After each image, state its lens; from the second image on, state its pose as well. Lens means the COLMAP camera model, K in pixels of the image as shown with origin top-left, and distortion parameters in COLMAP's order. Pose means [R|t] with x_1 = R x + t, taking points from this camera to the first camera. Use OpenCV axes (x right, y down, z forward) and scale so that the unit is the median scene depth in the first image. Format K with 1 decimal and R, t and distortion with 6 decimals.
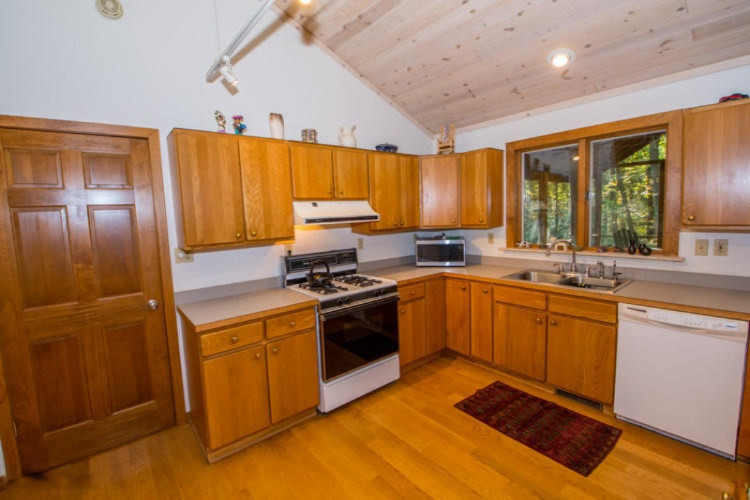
lens RADIAL K [[332.1, 0, 372.5], [0, 332.1, 247.9], [0, 0, 1]] dist [-0.037012, -0.000880]
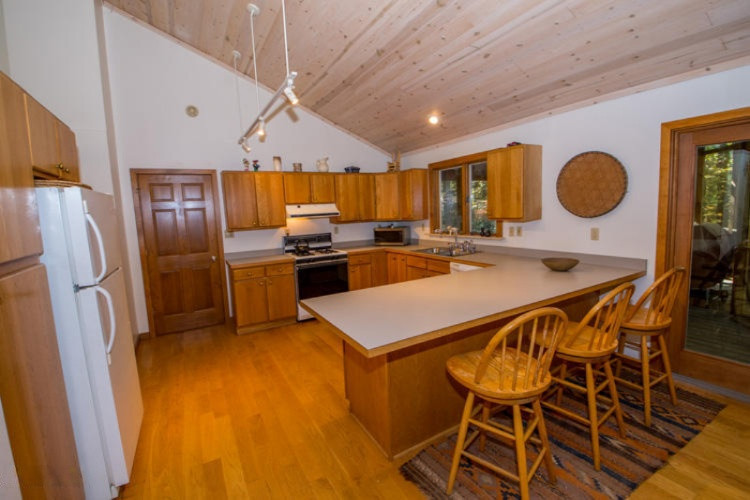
lens RADIAL K [[332.1, 0, 378.0], [0, 332.1, 251.6], [0, 0, 1]] dist [-0.037012, -0.000880]
pose [[0.987687, 0.015594, -0.155661, 0.547466], [-0.011156, 0.999507, 0.029341, 0.053433], [0.156042, -0.027243, 0.987375, -0.720417]]
